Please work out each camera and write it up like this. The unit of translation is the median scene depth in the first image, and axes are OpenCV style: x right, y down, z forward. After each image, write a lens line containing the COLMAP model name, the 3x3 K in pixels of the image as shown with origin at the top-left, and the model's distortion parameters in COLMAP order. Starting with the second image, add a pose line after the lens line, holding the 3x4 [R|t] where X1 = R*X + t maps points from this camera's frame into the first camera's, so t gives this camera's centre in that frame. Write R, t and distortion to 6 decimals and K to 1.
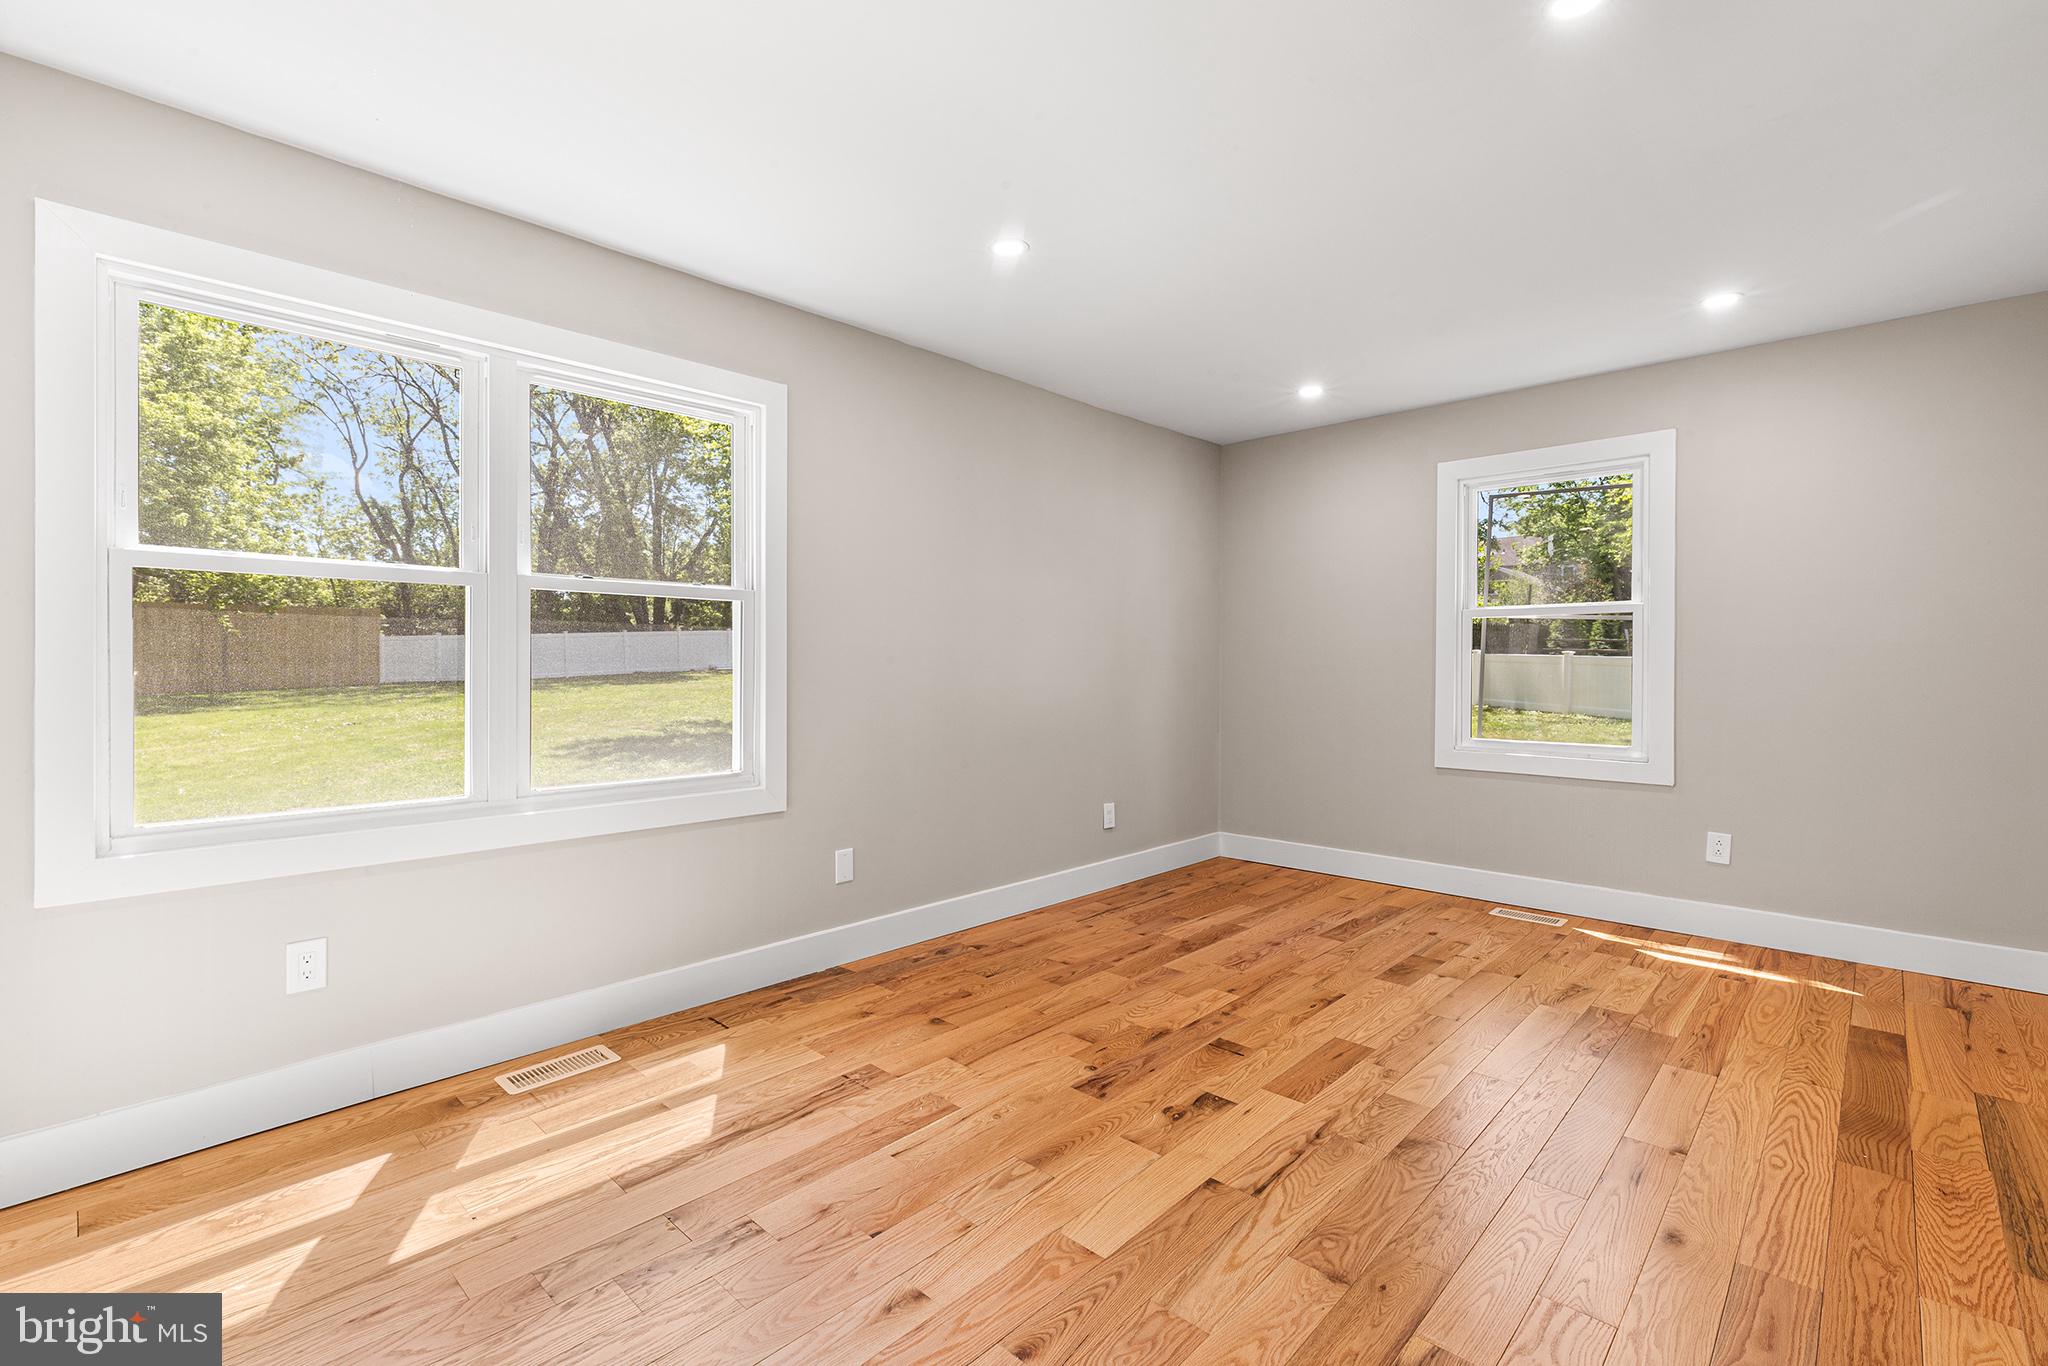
lens RADIAL K [[924.9, 0, 1015.1], [0, 924.9, 667.1], [0, 0, 1]] dist [0.010251, 0.001080]
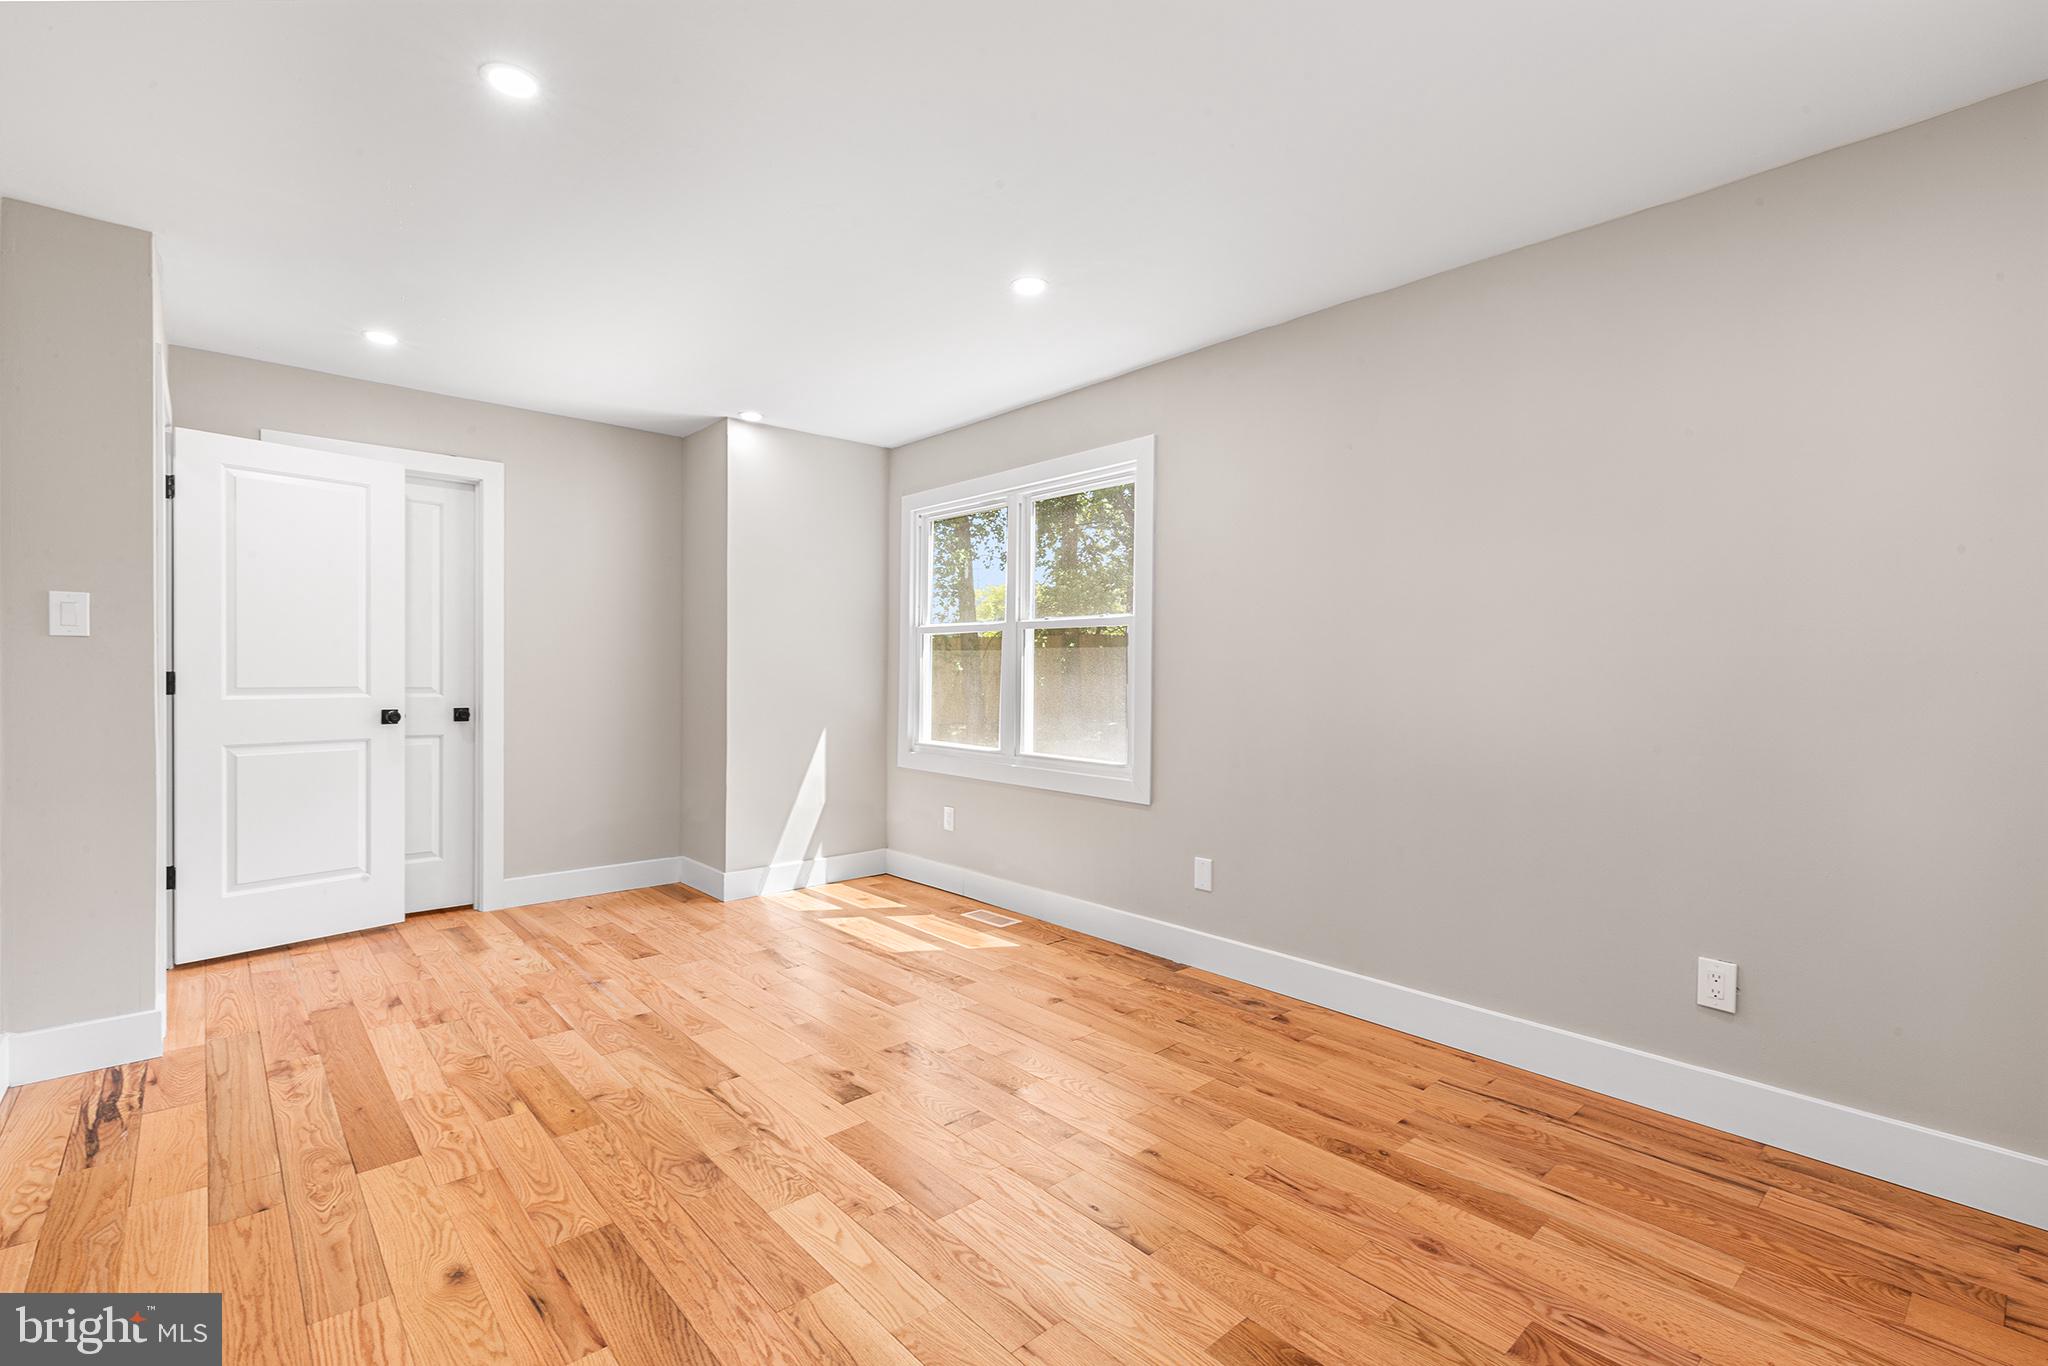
lens RADIAL K [[924.9, 0, 1013.8], [0, 924.9, 687.3], [0, 0, 1]] dist [0.010251, 0.001080]
pose [[-0.098123, 0.012285, -0.995098, 0.999764], [-0.013852, 0.999810, 0.013709, -0.004187], [0.995078, 0.015129, -0.097934, 1.039342]]
